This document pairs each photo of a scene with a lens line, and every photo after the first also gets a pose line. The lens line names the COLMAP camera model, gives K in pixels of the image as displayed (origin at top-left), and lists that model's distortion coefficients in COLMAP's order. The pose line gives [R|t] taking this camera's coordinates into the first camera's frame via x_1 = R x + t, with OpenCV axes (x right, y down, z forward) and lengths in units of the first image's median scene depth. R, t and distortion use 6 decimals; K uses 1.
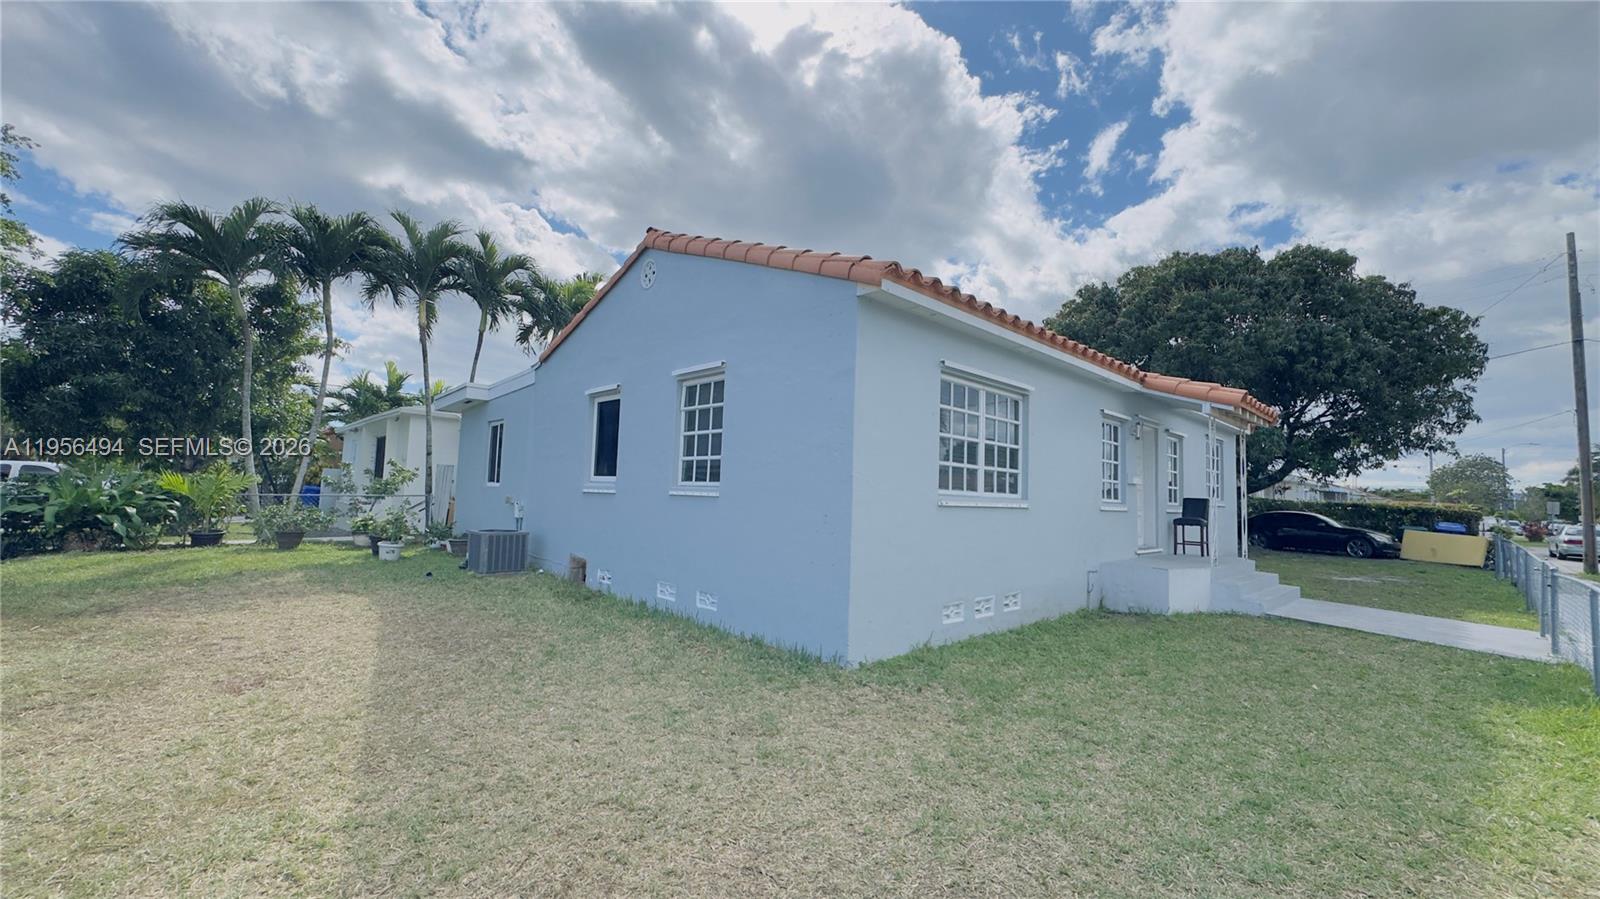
lens RADIAL K [[638.0, 0, 803.8], [0, 638.0, 449.8], [0, 0, 1]] dist [-0.002004, 0.000472]
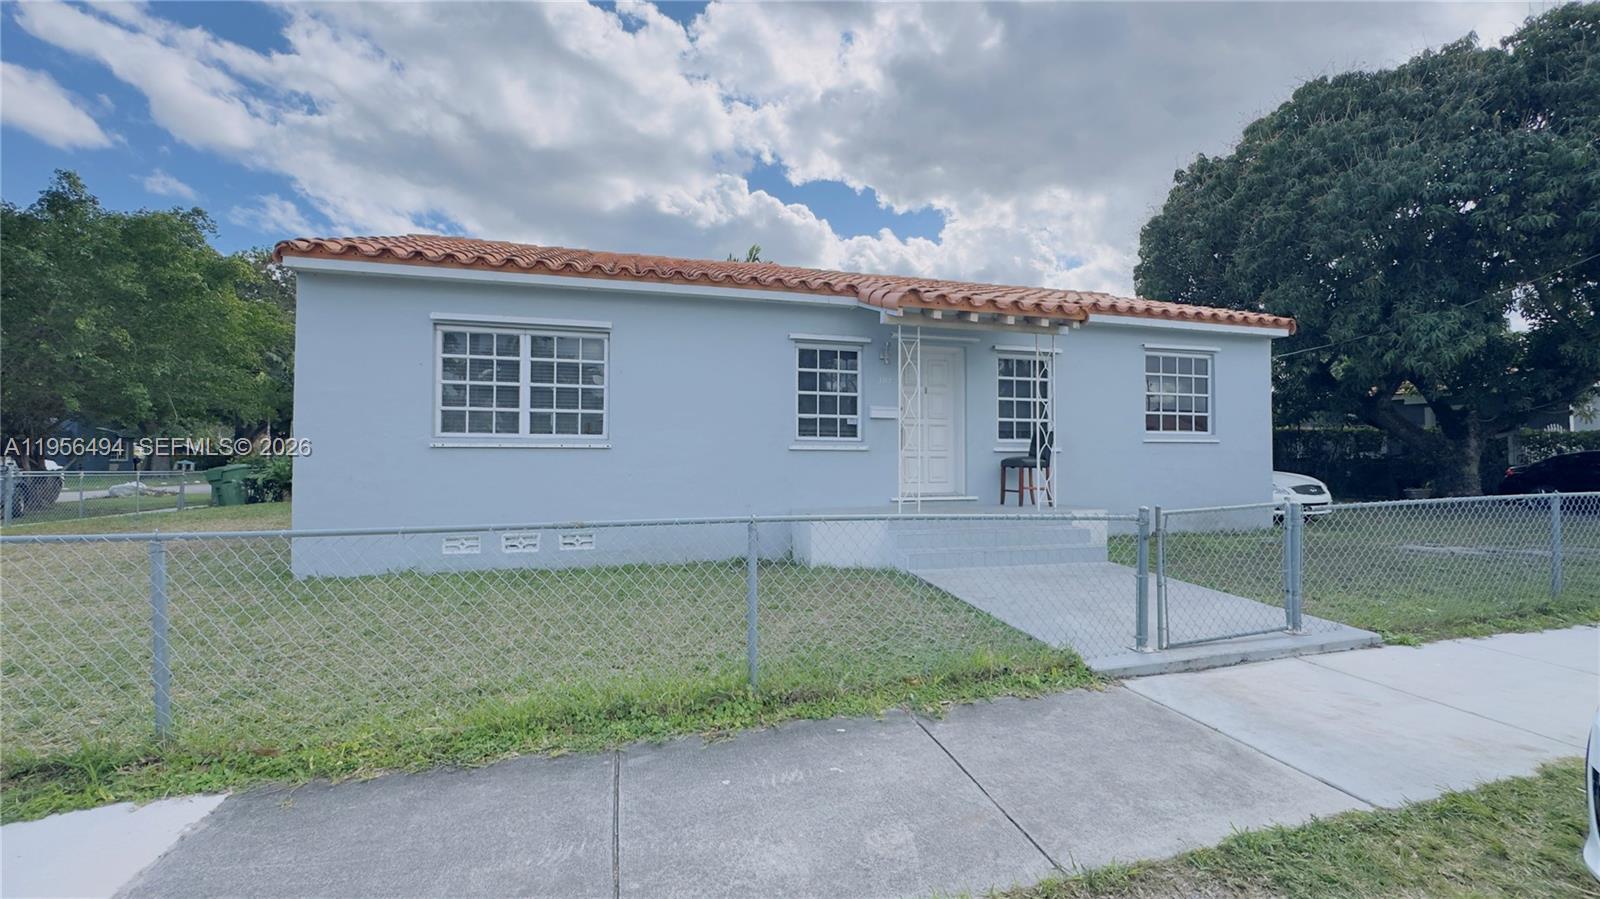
lens RADIAL K [[638.0, 0, 803.8], [0, 638.0, 449.8], [0, 0, 1]] dist [-0.002004, 0.000472]
pose [[0.876504, -0.039334, -0.479785, 0.852545], [0.063067, 0.997449, 0.033441, 0.062558], [0.477245, -0.059570, 0.876749, 0.221272]]
